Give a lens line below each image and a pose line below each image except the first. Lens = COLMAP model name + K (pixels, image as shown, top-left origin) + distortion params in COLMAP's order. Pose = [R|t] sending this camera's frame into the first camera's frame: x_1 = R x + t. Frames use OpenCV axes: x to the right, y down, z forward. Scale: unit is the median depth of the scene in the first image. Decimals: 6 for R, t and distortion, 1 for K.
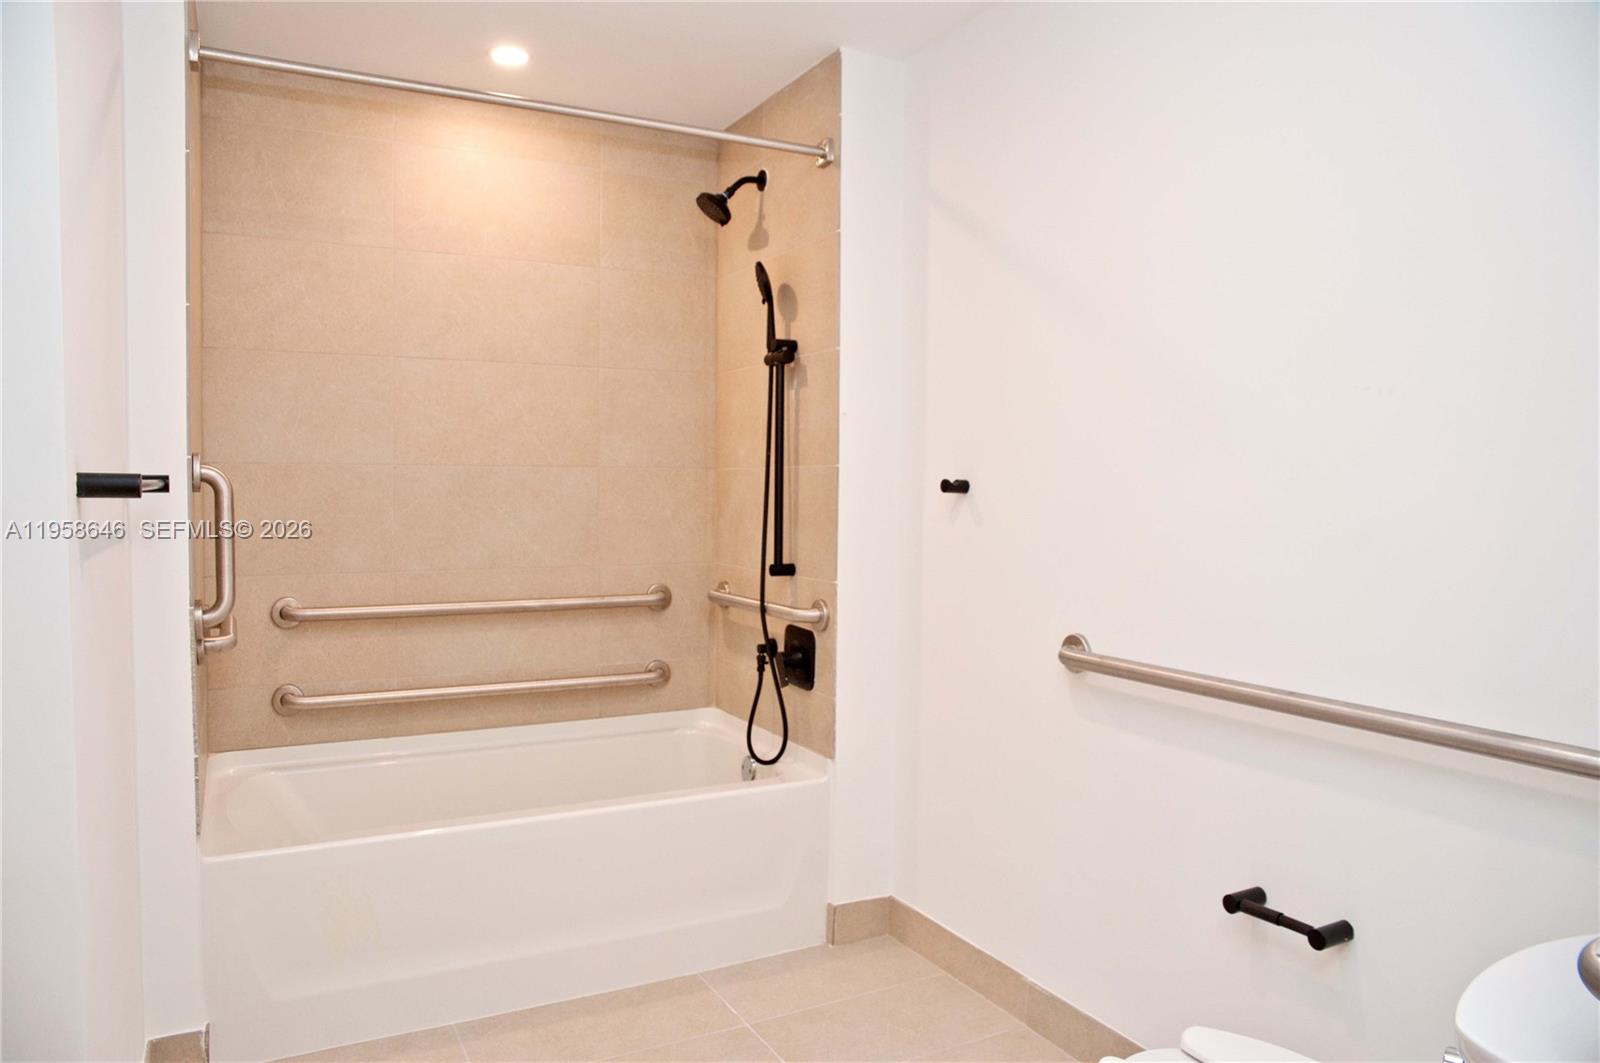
lens RADIAL K [[1037.9, 0, 796.1], [0, 1037.9, 548.2], [0, 0, 1]] dist [-0.120024, 0.068494]
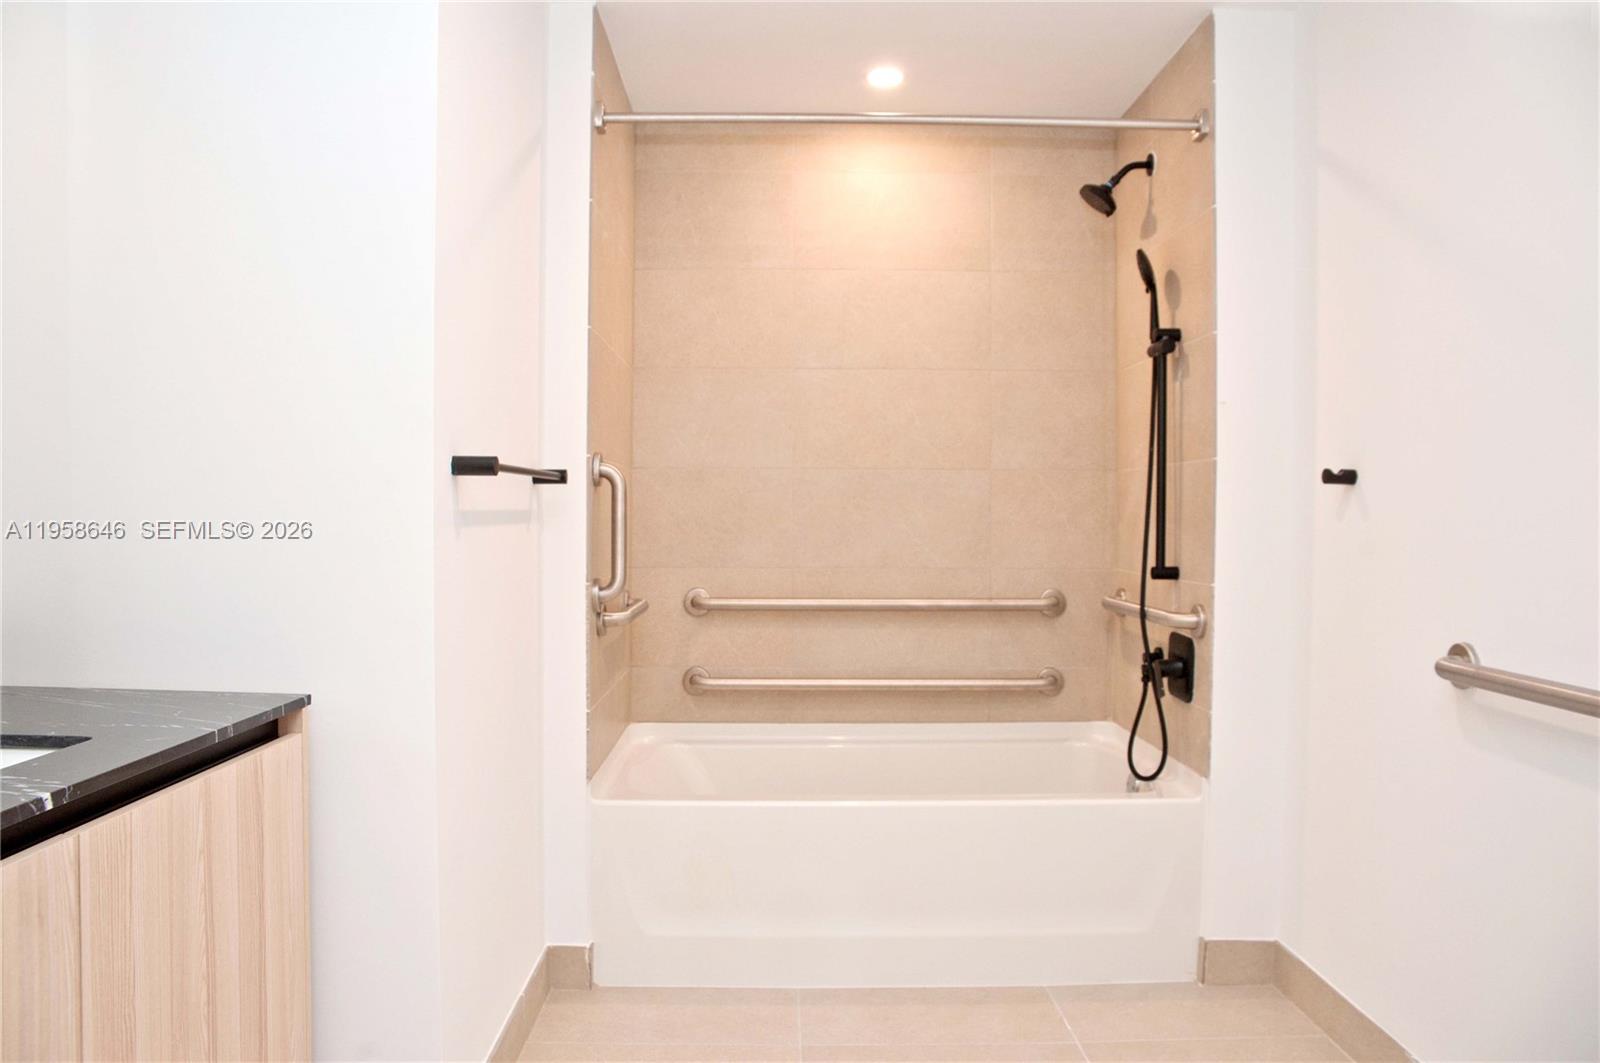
lens RADIAL K [[1080.0, 0, 798.2], [0, 1080.0, 543.4], [0, 0, 1]] dist [-0.120730, 0.091926]
pose [[0.892165, 0.008419, -0.451632, 0.131570], [-0.022428, 0.999419, -0.025674, 0.027493], [0.451153, 0.033034, 0.891835, -0.011429]]
